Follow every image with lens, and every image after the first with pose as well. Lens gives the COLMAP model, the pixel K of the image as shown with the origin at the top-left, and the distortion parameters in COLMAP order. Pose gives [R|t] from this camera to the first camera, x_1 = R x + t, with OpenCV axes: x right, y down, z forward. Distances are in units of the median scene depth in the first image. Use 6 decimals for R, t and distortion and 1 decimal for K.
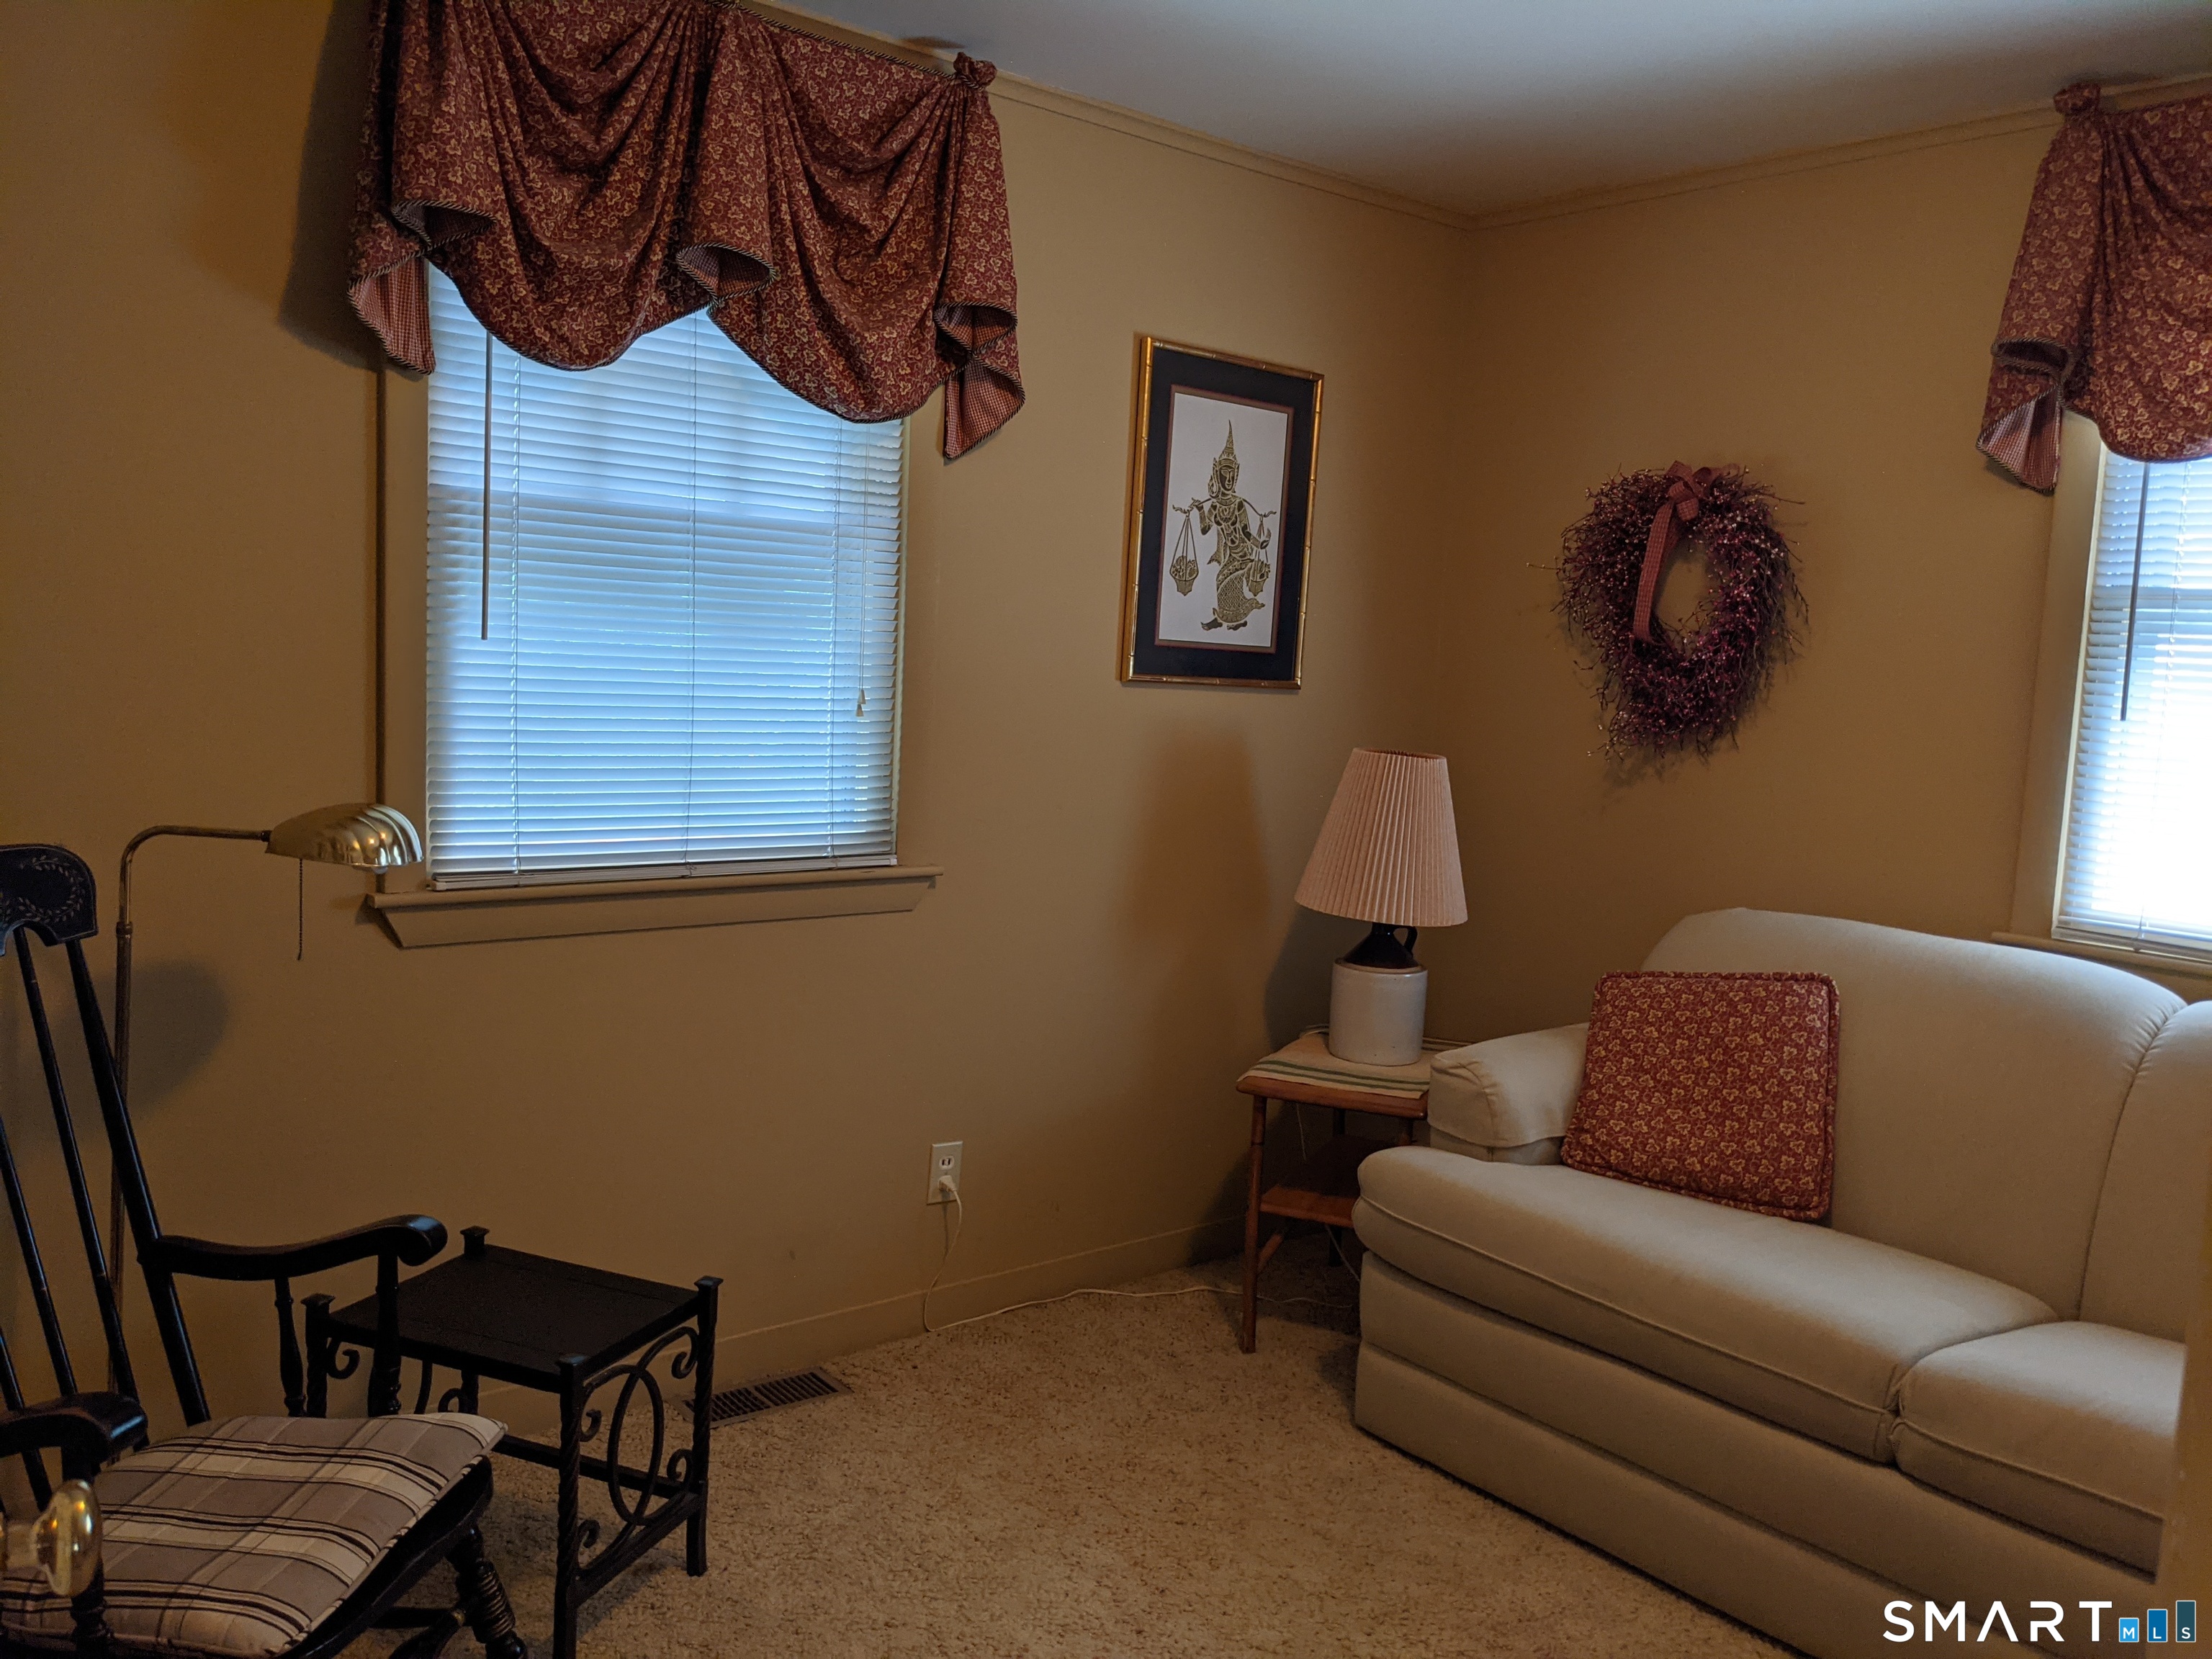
lens RADIAL K [[1748.6, 0, 1097.1], [0, 1748.6, 818.1], [0, 0, 1]] dist [0.096980, -0.181933]
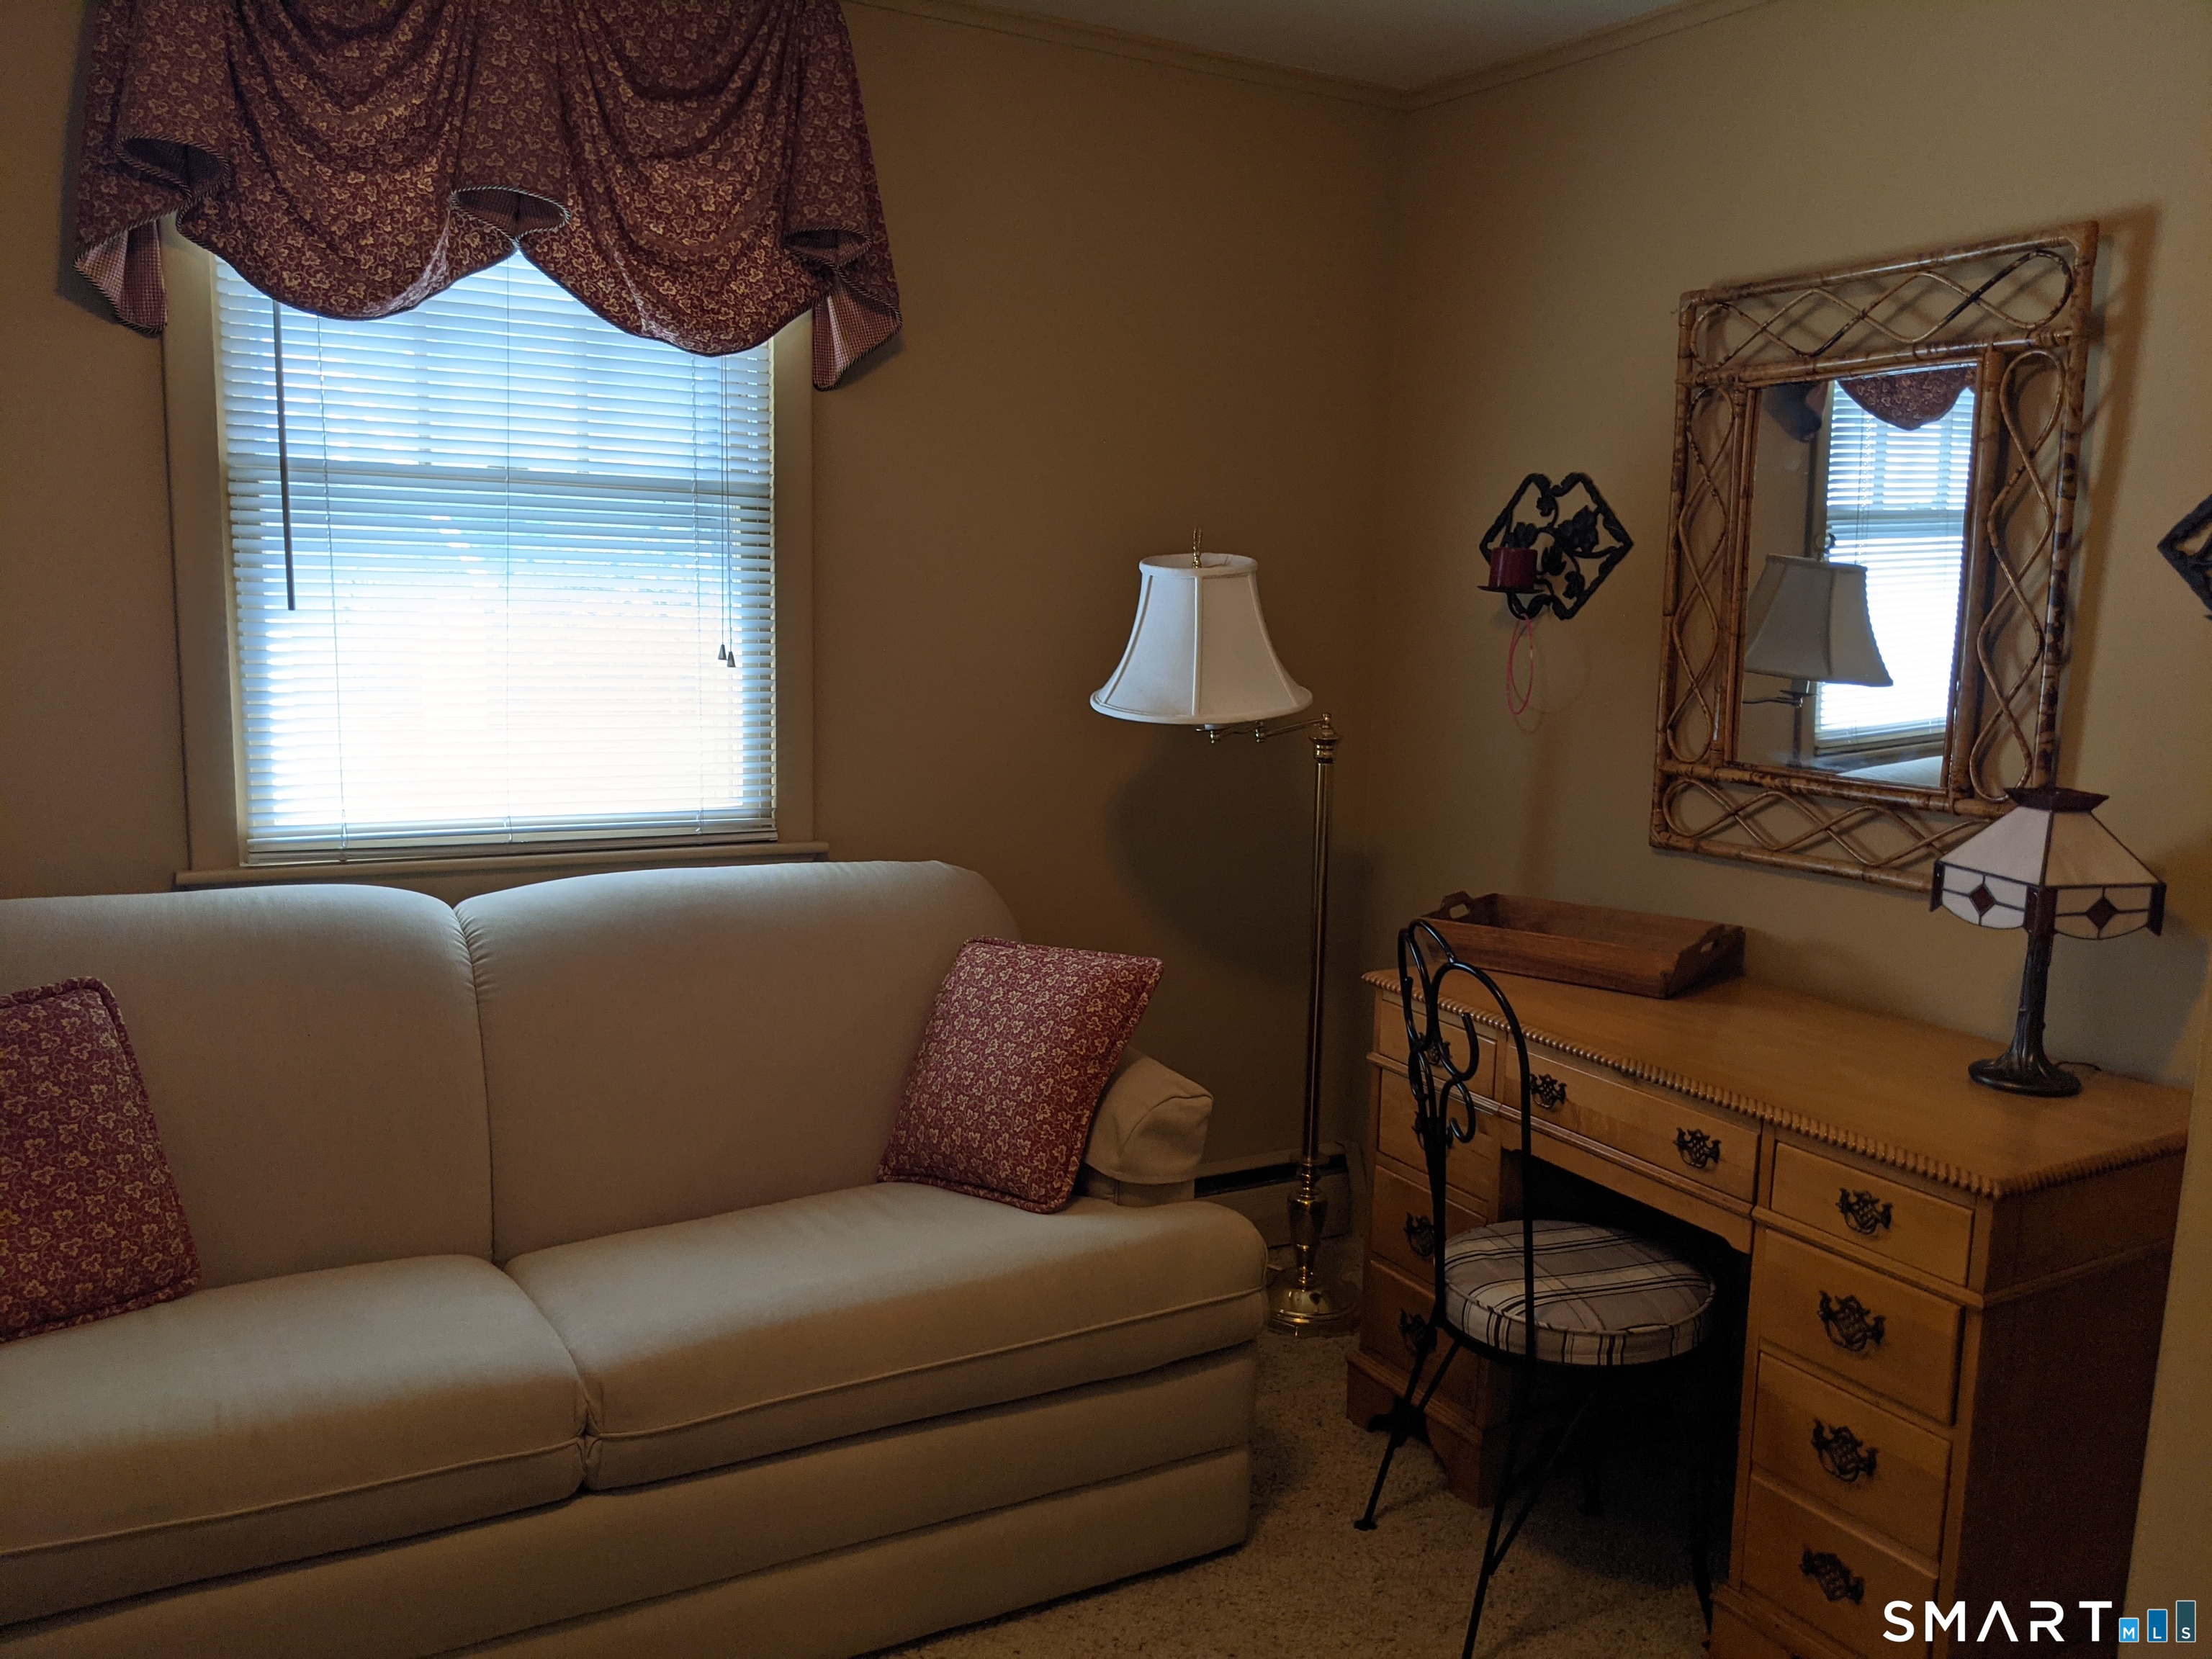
lens RADIAL K [[1748.6, 0, 1097.1], [0, 1748.6, 818.1], [0, 0, 1]] dist [0.096980, -0.181933]
pose [[0.155680, -0.178626, 0.971523, -0.240487], [0.081149, 0.982503, 0.167641, -0.069382], [-0.984469, 0.052740, 0.167452, 0.468862]]
